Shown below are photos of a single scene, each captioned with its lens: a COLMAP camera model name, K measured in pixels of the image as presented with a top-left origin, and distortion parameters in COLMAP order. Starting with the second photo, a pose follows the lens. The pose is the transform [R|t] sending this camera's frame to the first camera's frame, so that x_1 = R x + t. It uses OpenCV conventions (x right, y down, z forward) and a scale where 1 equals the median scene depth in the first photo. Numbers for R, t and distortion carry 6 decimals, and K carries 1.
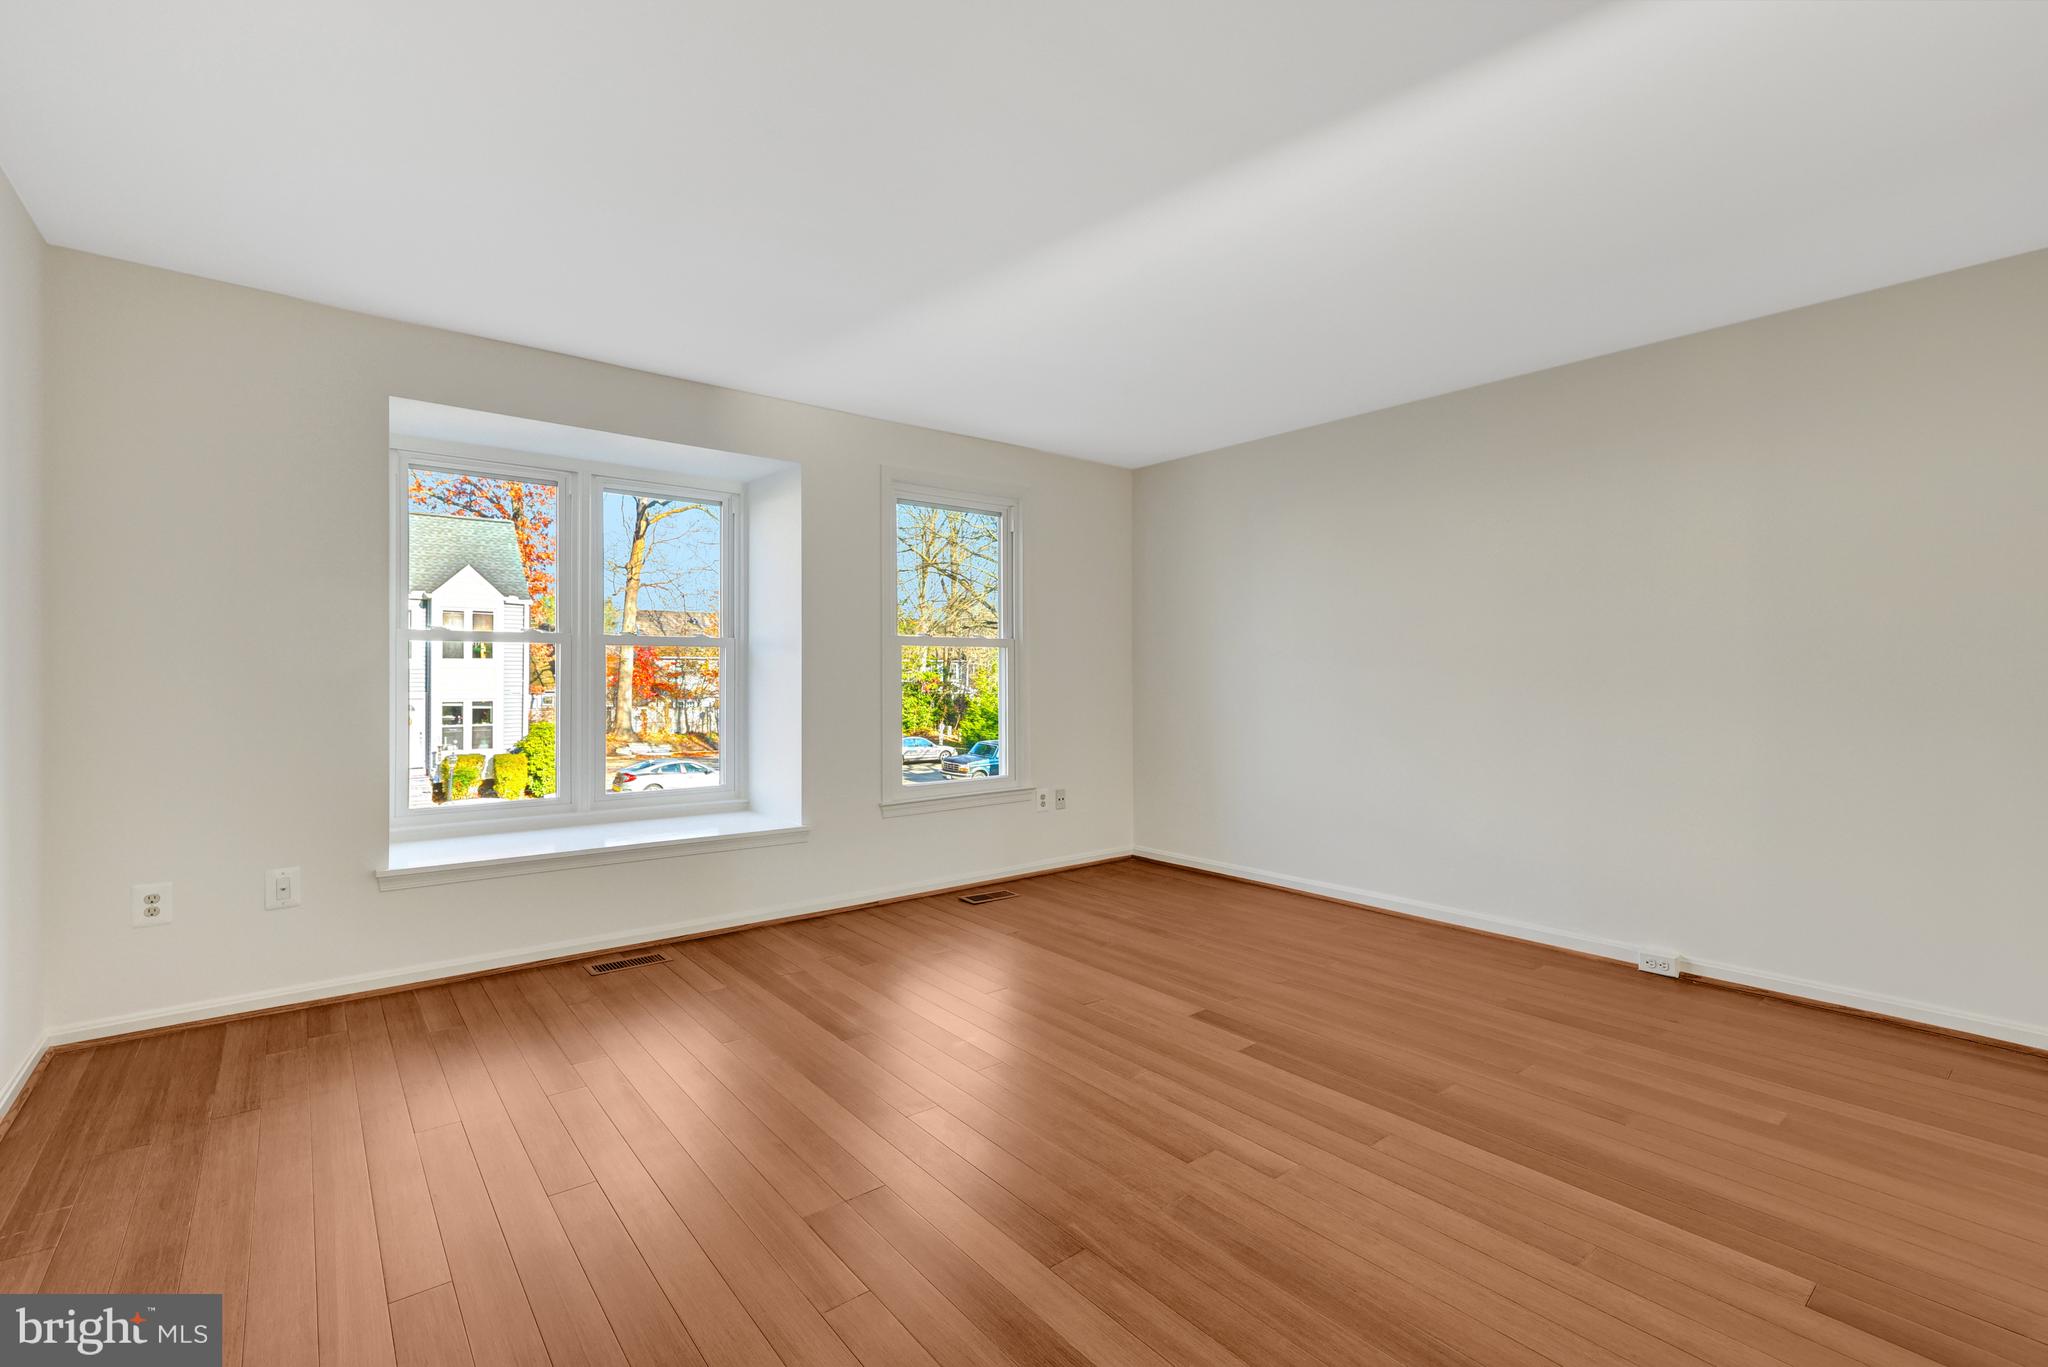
lens RADIAL K [[866.8, 0, 1016.1], [0, 866.8, 670.4], [0, 0, 1]] dist [0.001495, 0.000082]
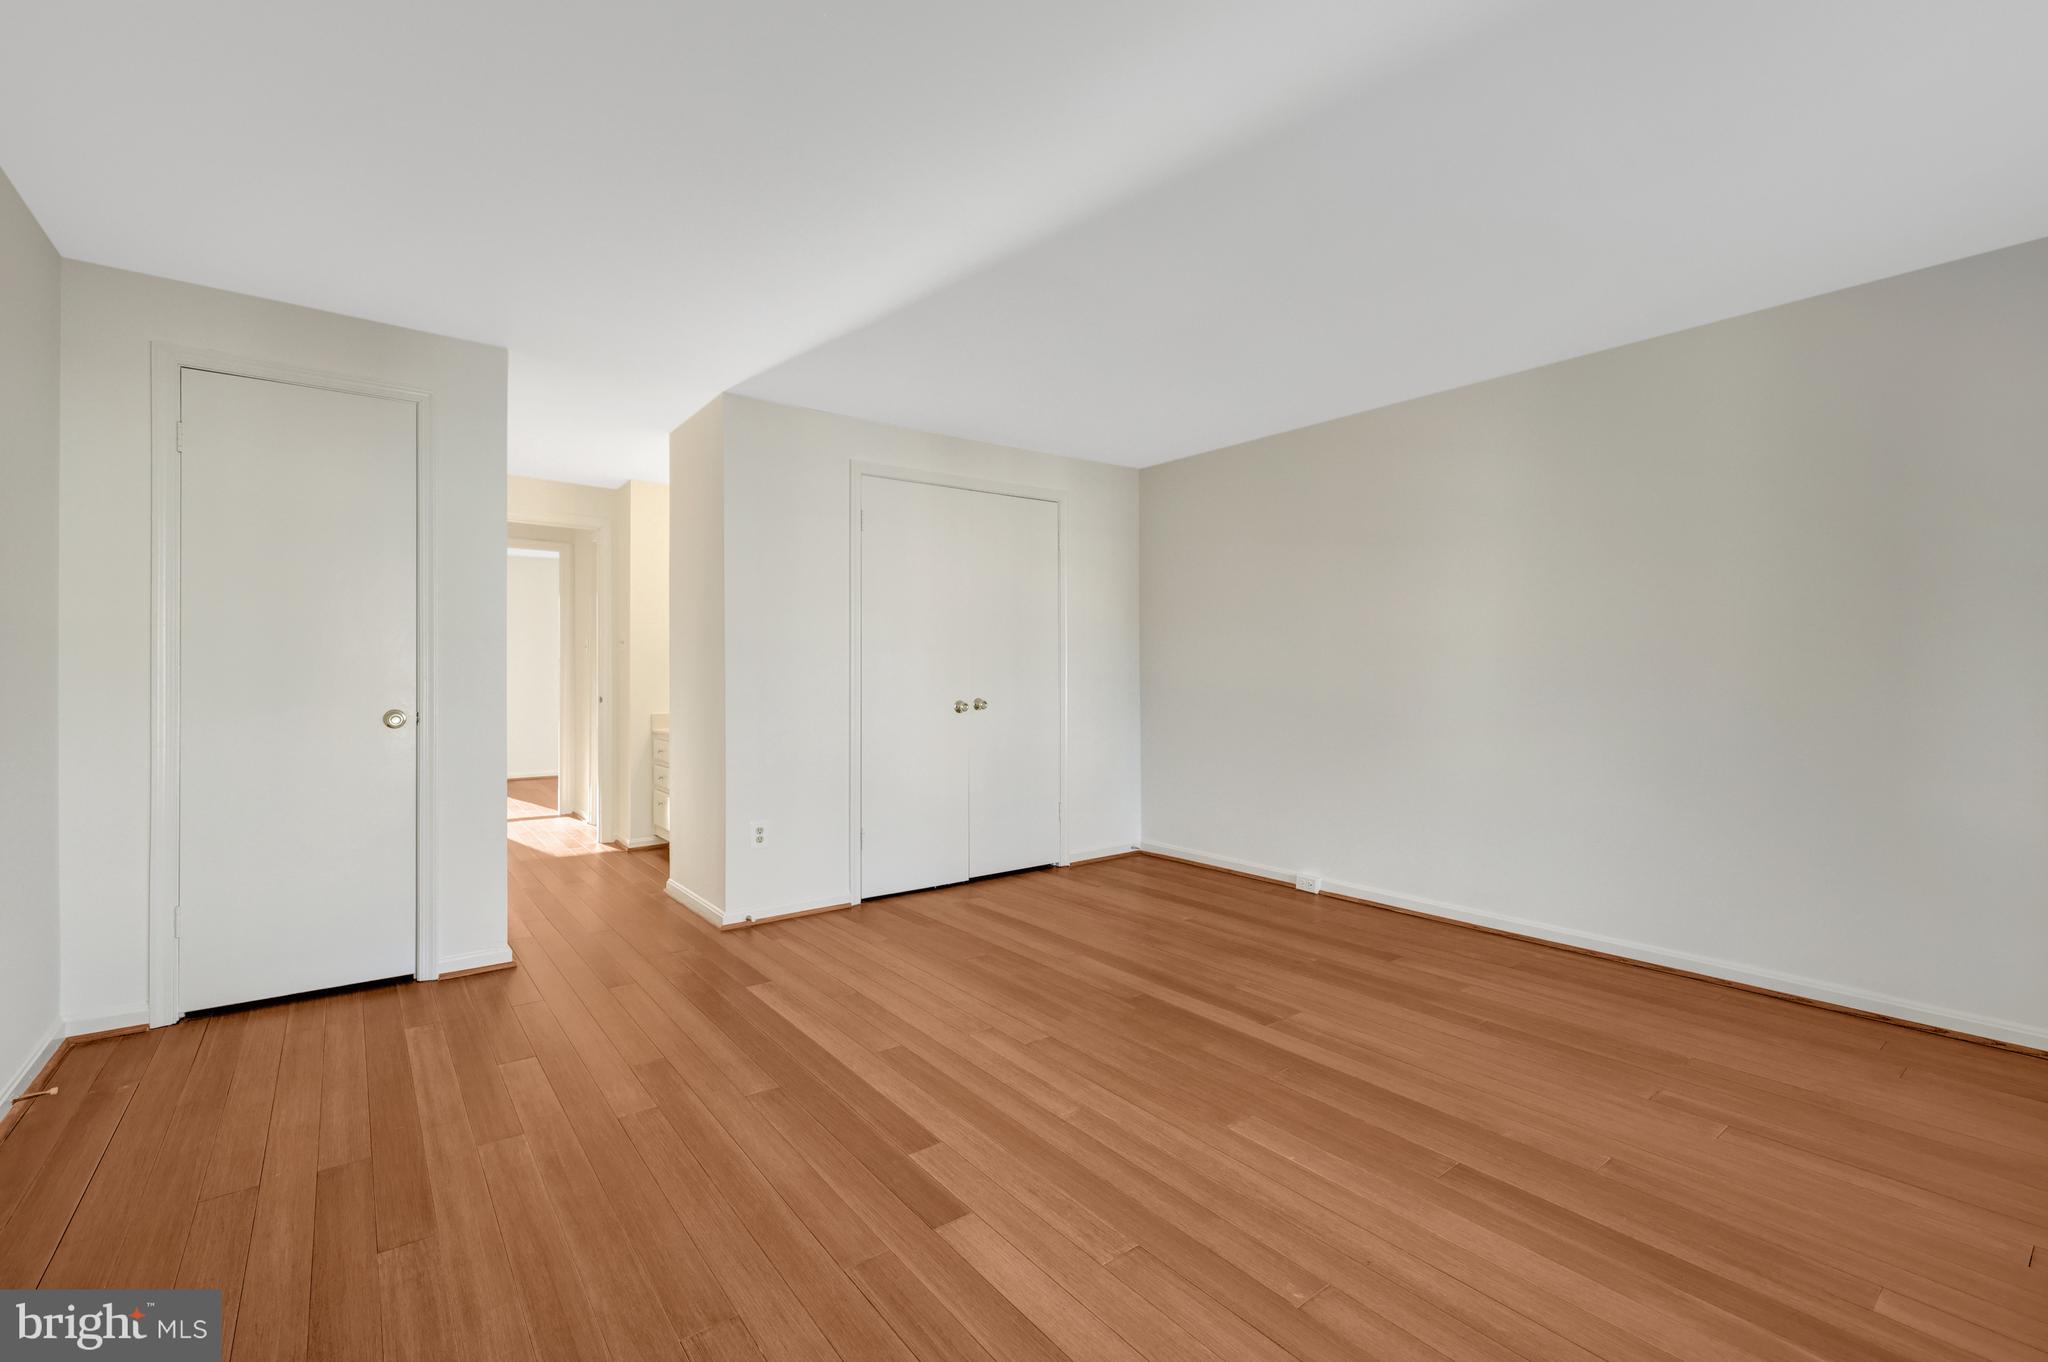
lens RADIAL K [[866.8, 0, 1016.1], [0, 866.8, 667.9], [0, 0, 1]] dist [0.001495, 0.000082]
pose [[-0.999583, 0.003277, 0.028692, 0.180607], [0.003085, 0.999973, -0.006741, 0.008883], [-0.028713, -0.006650, -0.999566, 2.004097]]
